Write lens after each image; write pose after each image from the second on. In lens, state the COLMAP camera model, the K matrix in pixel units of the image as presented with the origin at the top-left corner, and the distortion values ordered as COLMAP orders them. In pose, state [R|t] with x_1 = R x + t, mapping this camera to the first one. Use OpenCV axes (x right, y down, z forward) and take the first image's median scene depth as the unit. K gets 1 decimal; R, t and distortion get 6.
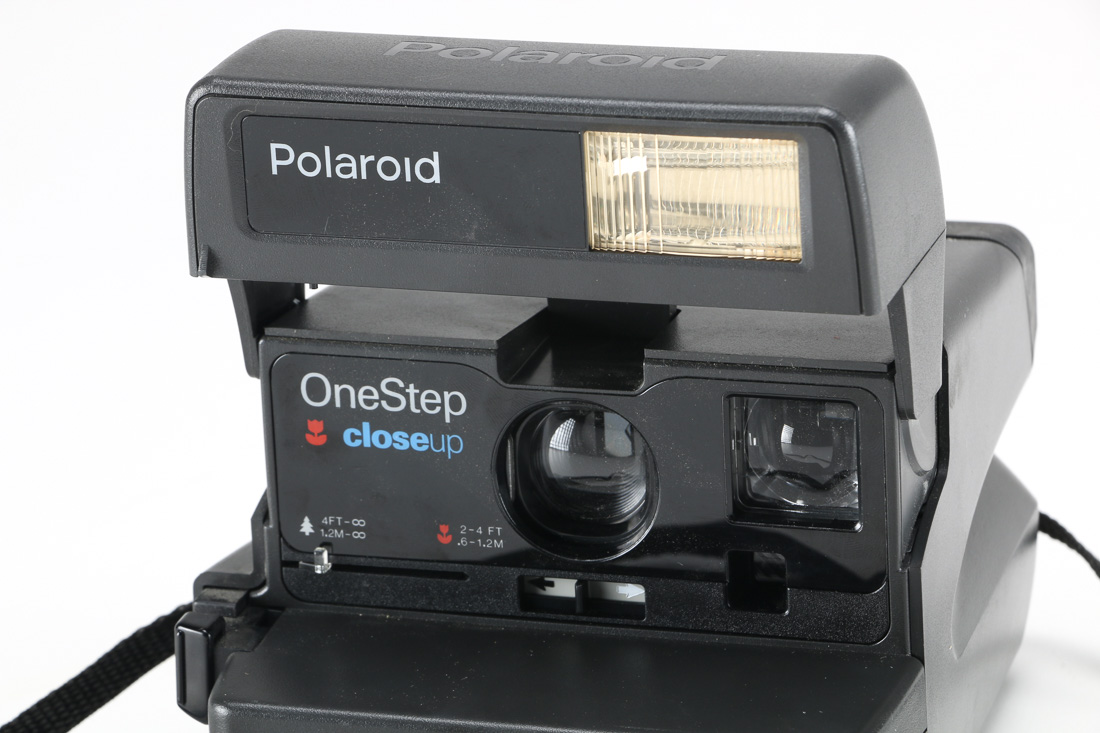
lens RADIAL K [[5977.3, 0, 546.7], [0, 5977.3, 364.8], [0, 0, 1]] dist [1.215880, -1.292585]
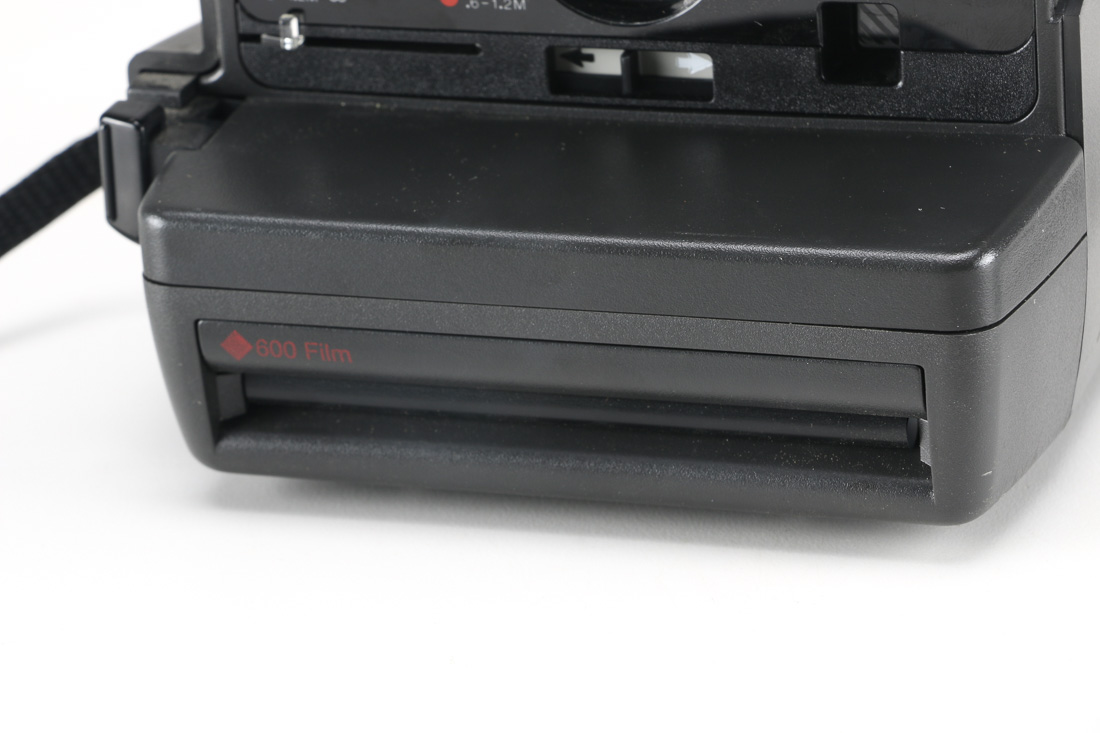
lens RADIAL K [[5977.3, 0, 546.7], [0, 5977.3, 364.8], [0, 0, 1]] dist [1.215880, -1.292585]
pose [[0.999241, -0.011496, -0.037213, 0.023151], [0.013158, 0.998913, 0.044726, 0.041565], [0.036658, -0.045182, 0.998306, 0.240749]]
